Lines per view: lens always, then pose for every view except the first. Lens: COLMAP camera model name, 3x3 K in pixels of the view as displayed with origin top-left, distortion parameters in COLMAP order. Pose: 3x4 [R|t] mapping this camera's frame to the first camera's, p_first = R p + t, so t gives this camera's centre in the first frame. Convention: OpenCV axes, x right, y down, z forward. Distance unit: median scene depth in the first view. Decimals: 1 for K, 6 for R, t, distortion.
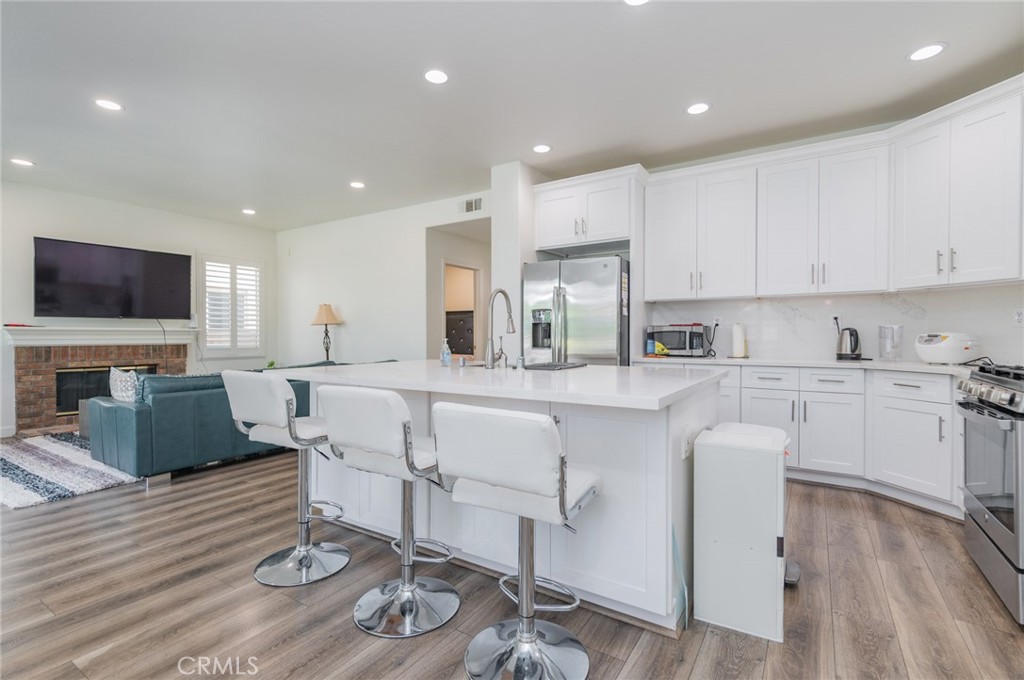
lens RADIAL K [[469.6, 0, 510.7], [0, 469.6, 339.9], [0, 0, 1]] dist [0.014174, -0.005216]
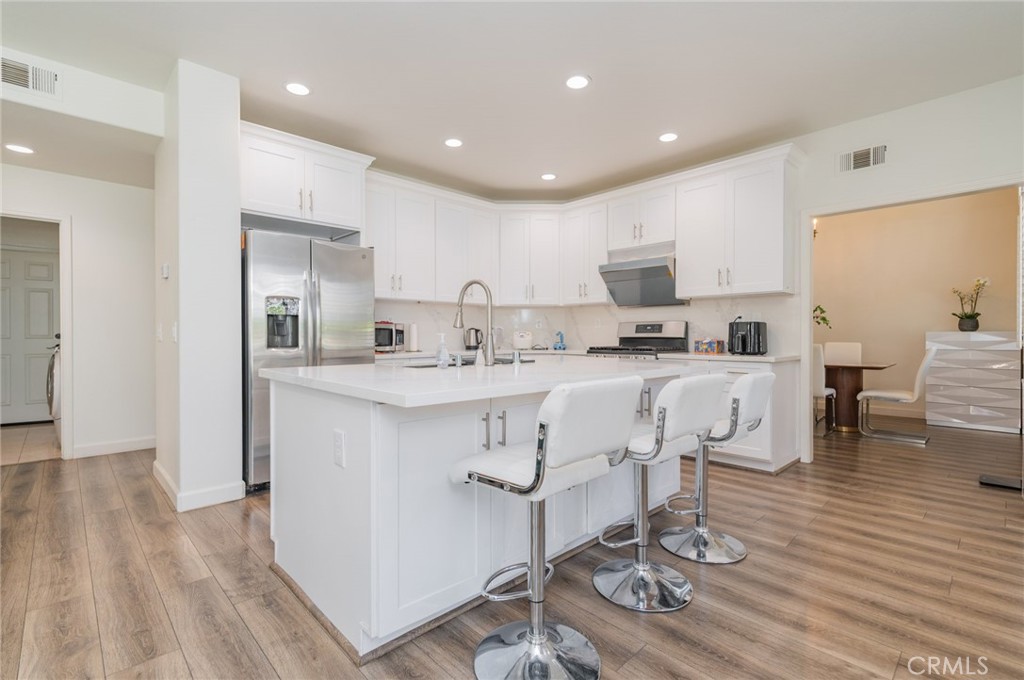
lens RADIAL K [[468.4, 0, 517.2], [0, 468.4, 338.7], [0, 0, 1]] dist [0.014705, -0.004550]
pose [[0.229594, -0.006027, 0.973268, -0.524651], [0.008575, 0.999955, 0.004170, 0.002148], [-0.973249, 0.007389, 0.229635, 0.412277]]
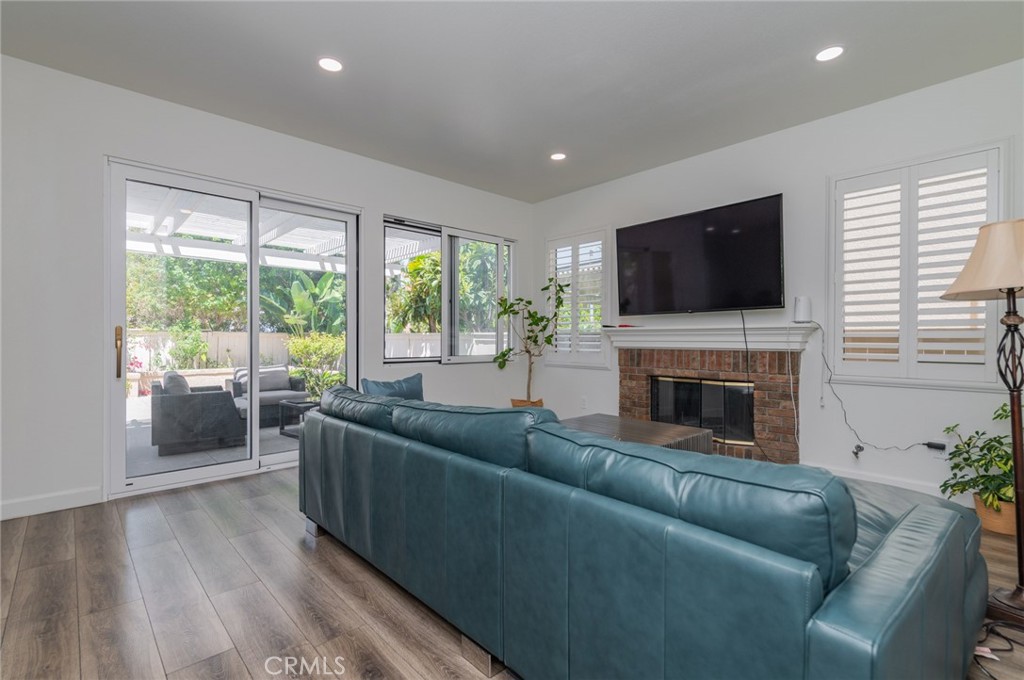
lens RADIAL K [[469.6, 0, 510.7], [0, 469.6, 339.9], [0, 0, 1]] dist [0.014174, -0.005216]
pose [[-0.249139, 0.000249, -0.968468, -0.070581], [-0.011654, 0.999927, 0.003255, -0.003464], [0.968397, 0.012097, -0.249118, 1.072604]]
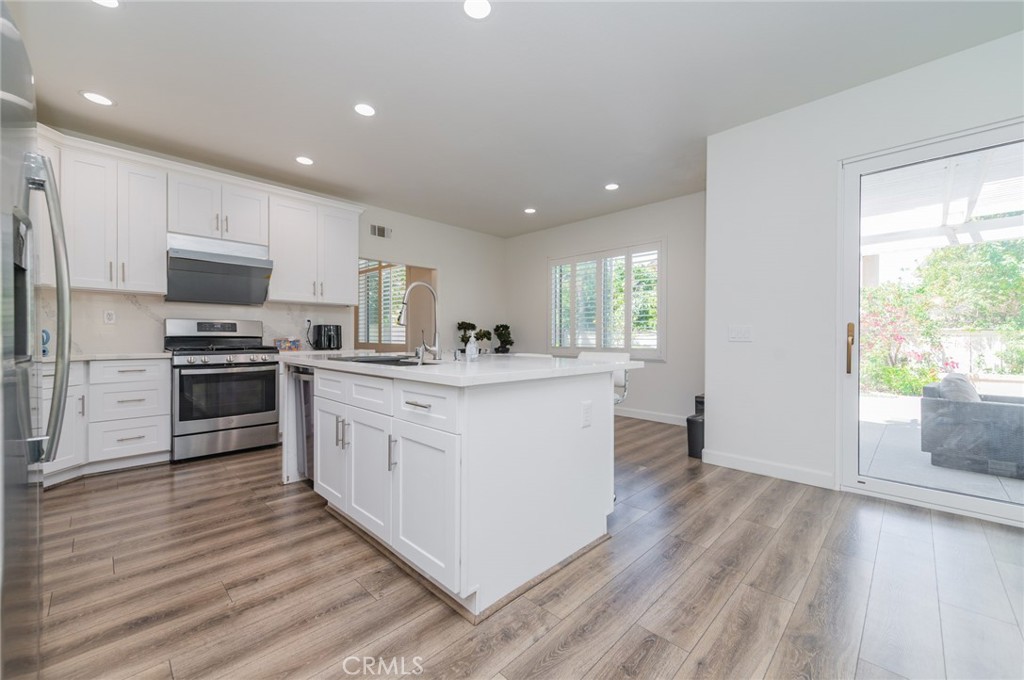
lens RADIAL K [[393.6, 0, 509.1], [0, 393.6, 341.0], [0, 0, 1]] dist [0.012105, -0.004425]
pose [[-0.975368, -0.002897, 0.220563, -0.227074], [0.000299, 0.999895, 0.014456, 0.003816], [-0.220582, 0.014166, -0.975266, 1.032053]]
